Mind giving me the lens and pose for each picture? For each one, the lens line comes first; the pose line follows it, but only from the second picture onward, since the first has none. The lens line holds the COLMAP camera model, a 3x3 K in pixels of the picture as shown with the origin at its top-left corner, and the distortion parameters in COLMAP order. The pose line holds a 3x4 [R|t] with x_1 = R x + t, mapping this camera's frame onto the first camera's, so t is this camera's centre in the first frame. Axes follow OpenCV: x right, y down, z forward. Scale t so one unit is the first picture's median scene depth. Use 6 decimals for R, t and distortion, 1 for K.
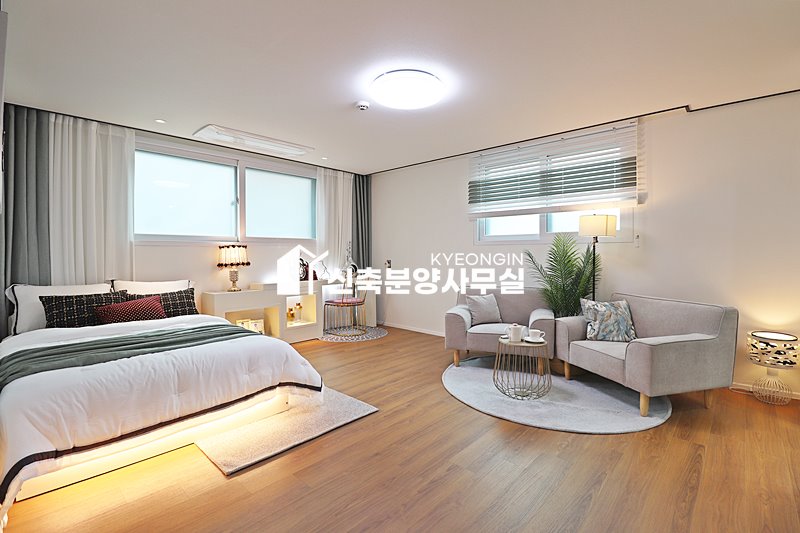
lens RADIAL K [[375.2, 0, 391.2], [0, 375.2, 250.4], [0, 0, 1]] dist [-0.019331, -0.001629]
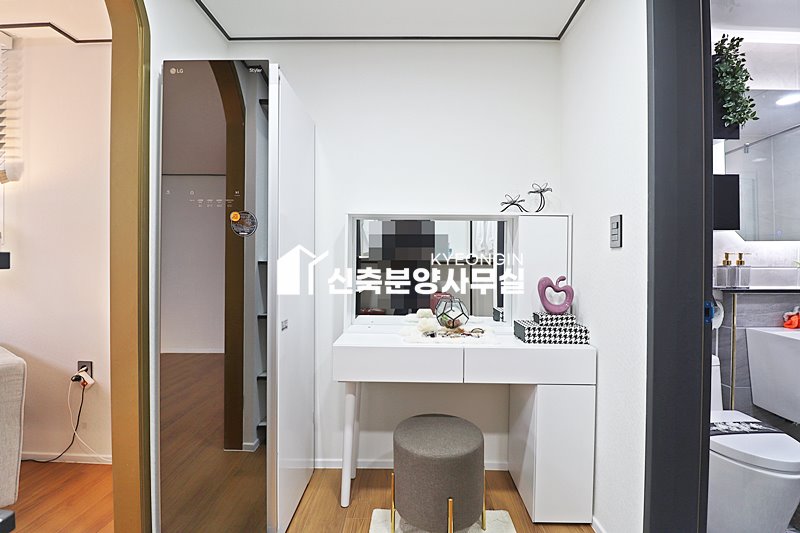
lens RADIAL K [[375.2, 0, 407.0], [0, 375.2, 259.2], [0, 0, 1]] dist [-0.019331, -0.001629]
pose [[0.727716, 0.002046, 0.685876, 0.797080], [0.000173, 0.999995, -0.003167, 0.004928], [-0.685879, 0.002423, 0.727712, 0.142972]]
